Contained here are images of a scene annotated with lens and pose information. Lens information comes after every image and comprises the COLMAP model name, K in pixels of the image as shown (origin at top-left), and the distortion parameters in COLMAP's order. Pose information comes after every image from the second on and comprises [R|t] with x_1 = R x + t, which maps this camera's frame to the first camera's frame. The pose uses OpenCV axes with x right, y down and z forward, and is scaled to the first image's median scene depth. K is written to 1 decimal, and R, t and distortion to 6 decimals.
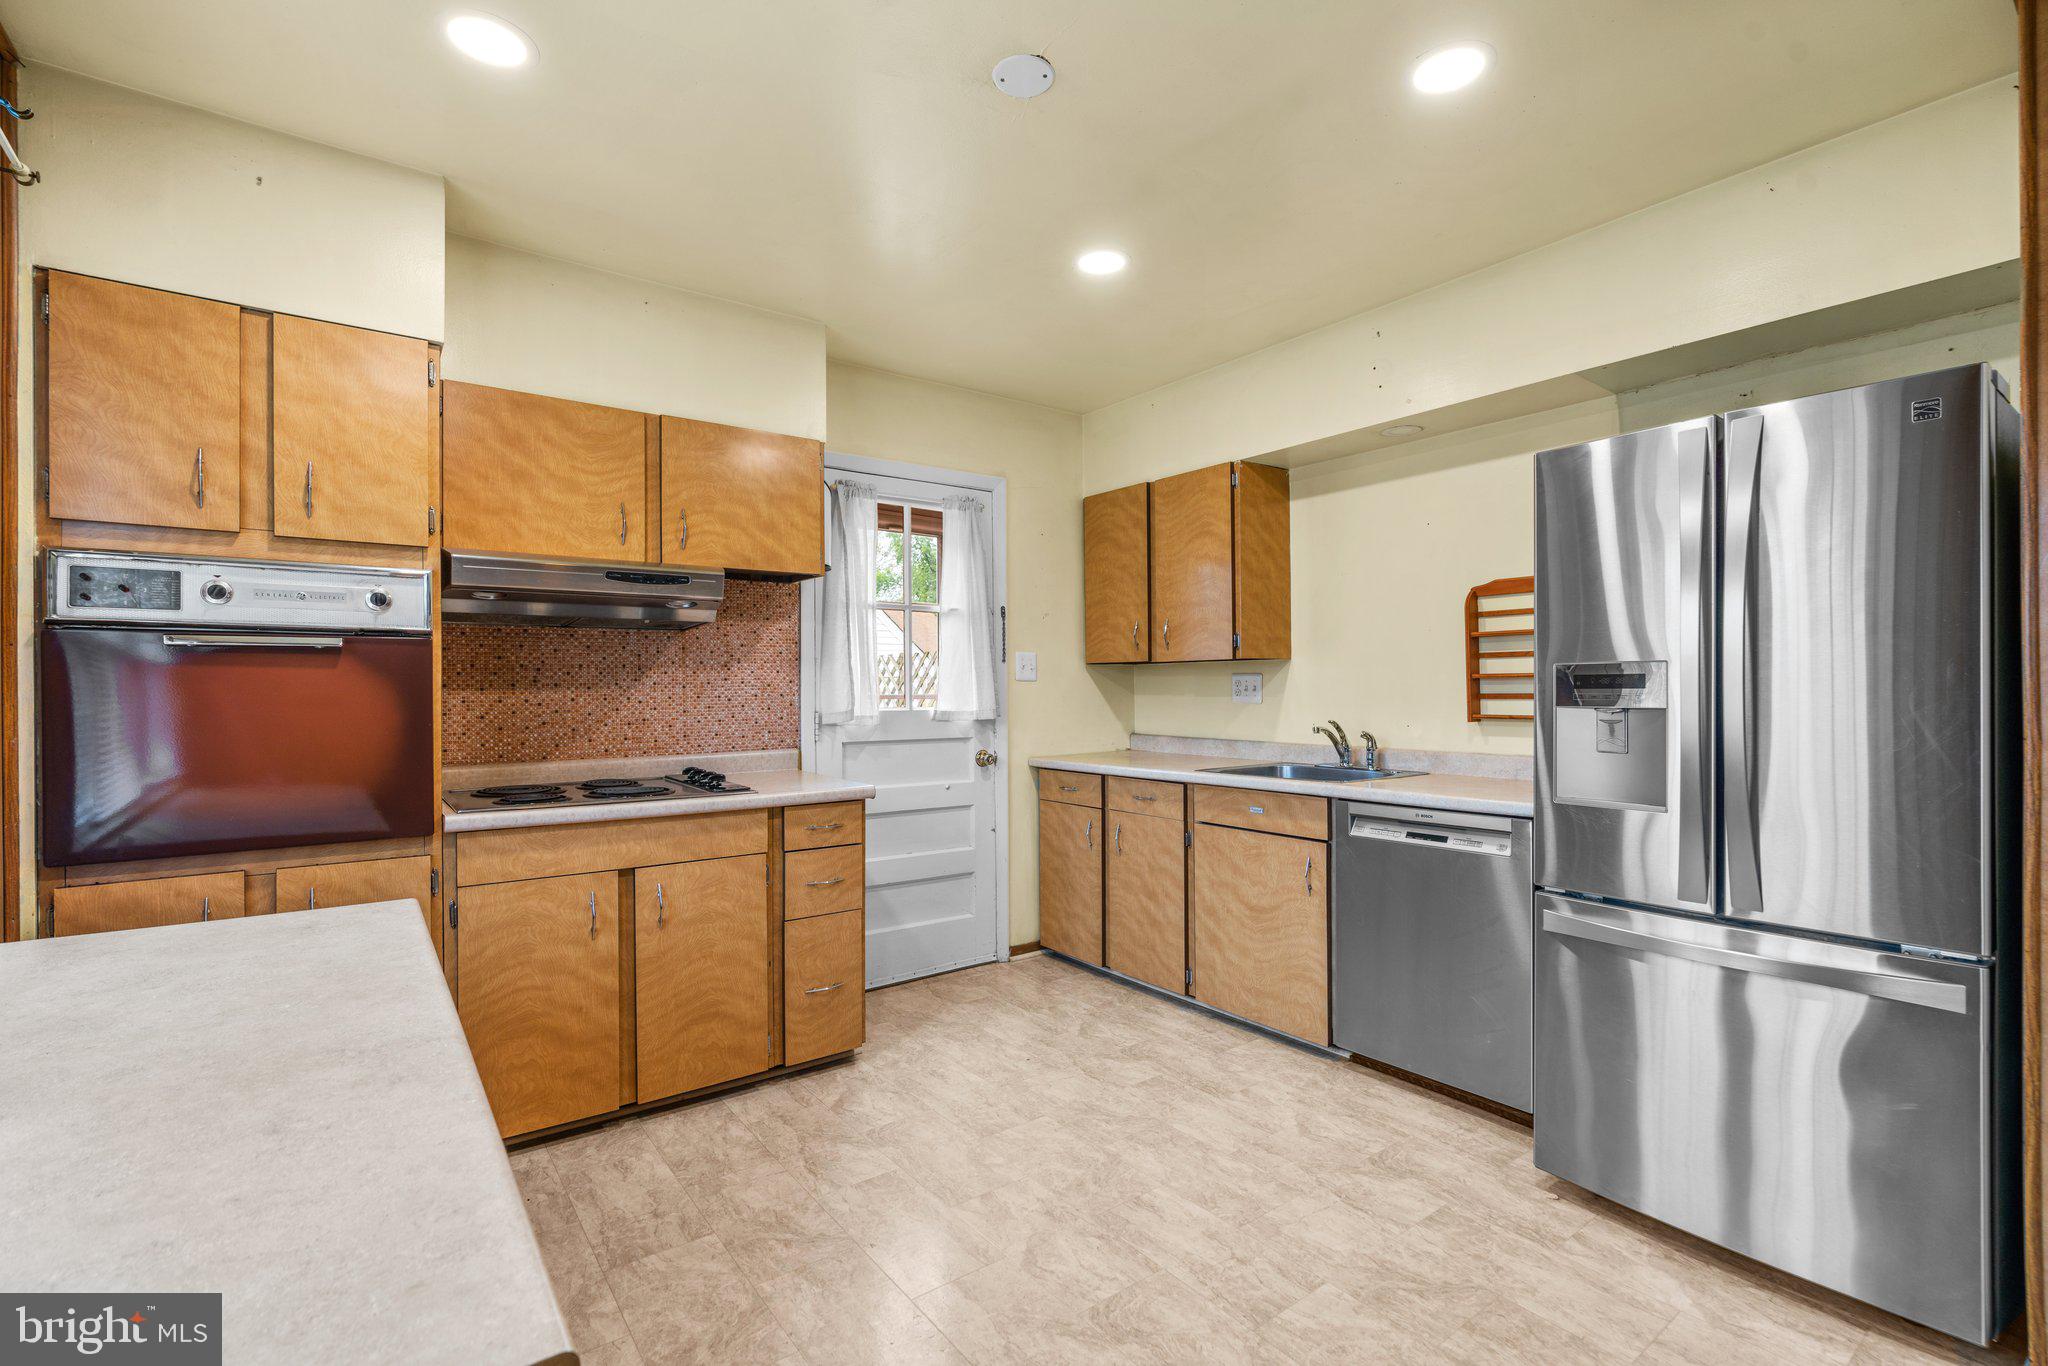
lens RADIAL K [[928.4, 0, 1030.2], [0, 928.4, 688.8], [0, 0, 1]] dist [-0.014469, 0.005529]
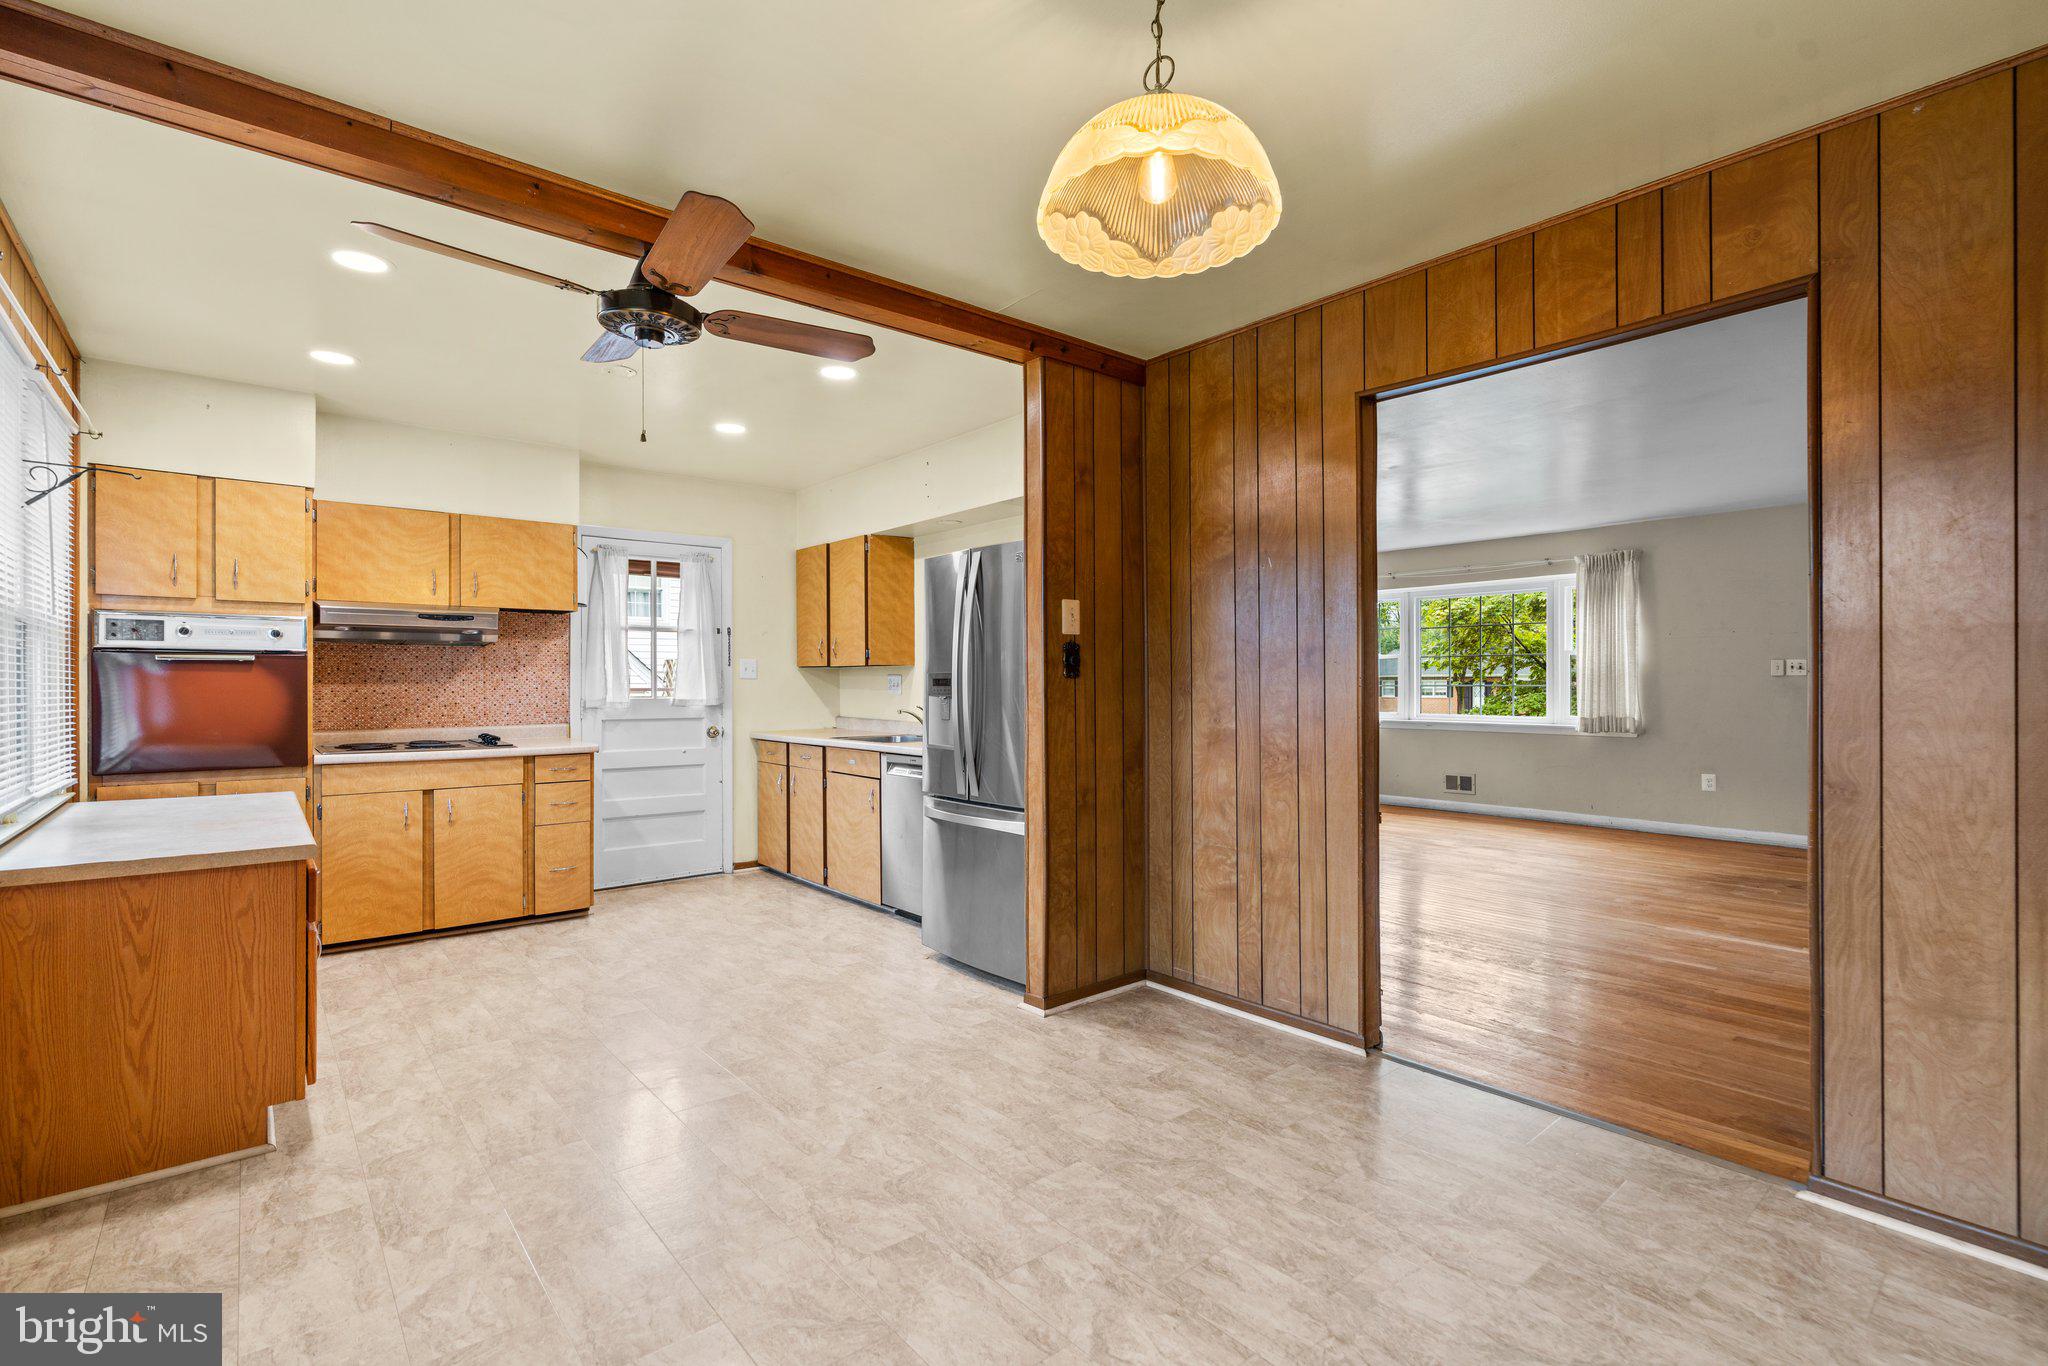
lens RADIAL K [[928.4, 0, 1028.1], [0, 928.4, 689.3], [0, 0, 1]] dist [-0.014469, 0.005529]
pose [[0.998585, 0.003976, 0.053031, 0.499868], [-0.004358, 0.999965, 0.007081, -0.006018], [-0.053001, -0.007302, 0.998568, -0.656234]]
